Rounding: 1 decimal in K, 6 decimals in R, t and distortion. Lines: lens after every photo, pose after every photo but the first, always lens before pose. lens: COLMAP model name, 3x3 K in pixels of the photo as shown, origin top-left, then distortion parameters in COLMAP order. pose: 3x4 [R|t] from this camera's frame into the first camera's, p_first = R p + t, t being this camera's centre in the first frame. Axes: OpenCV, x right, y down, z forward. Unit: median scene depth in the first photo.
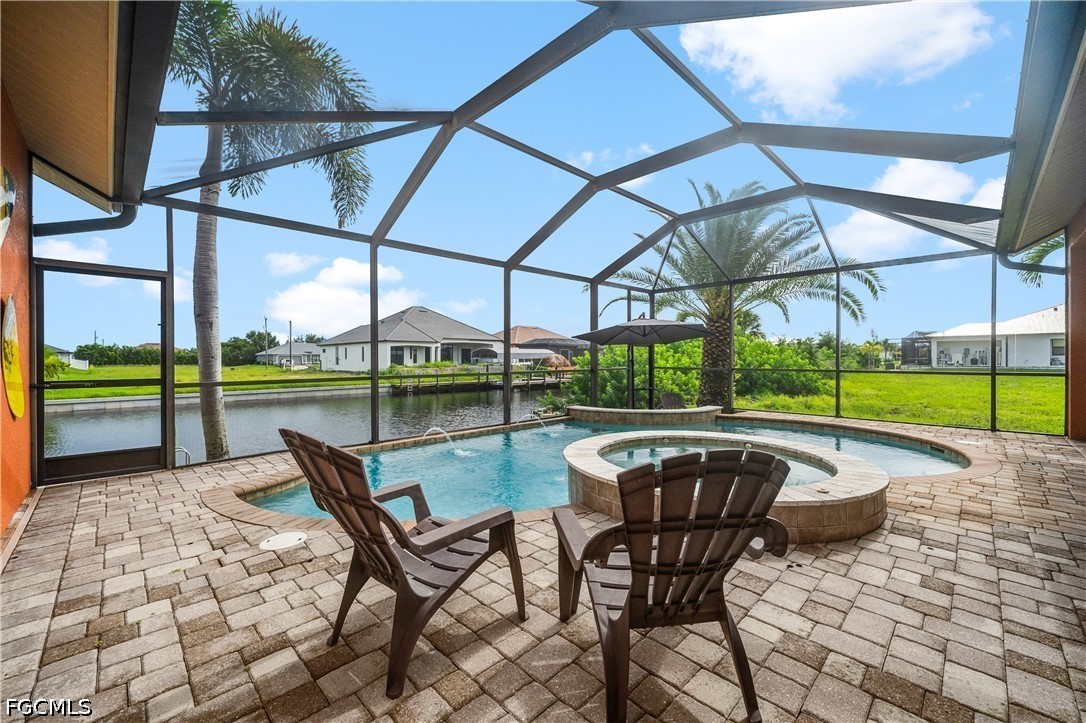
lens RADIAL K [[435.4, 0, 541.3], [0, 435.4, 359.1], [0, 0, 1]] dist [0.000853, 0.000727]
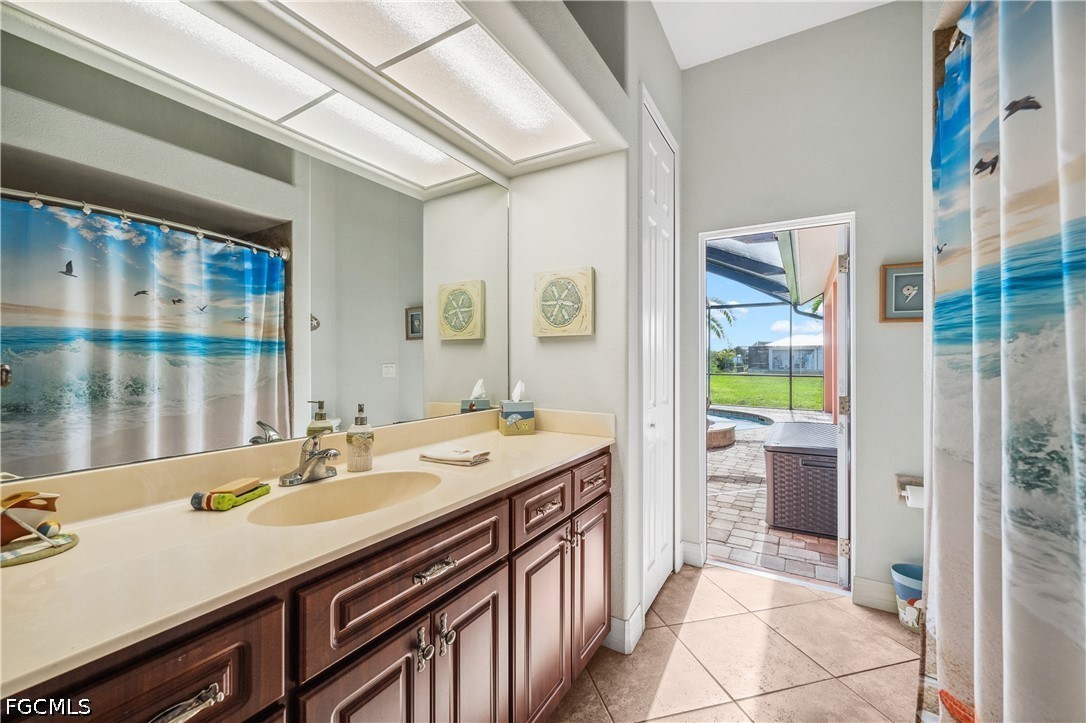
lens RADIAL K [[435.4, 0, 541.3], [0, 435.4, 359.1], [0, 0, 1]] dist [0.000853, 0.000727]
pose [[0.969989, 0.007205, 0.243043, -0.195159], [-0.005859, 0.999963, -0.006262, -0.008042], [-0.243079, 0.004650, 0.969995, -0.250996]]
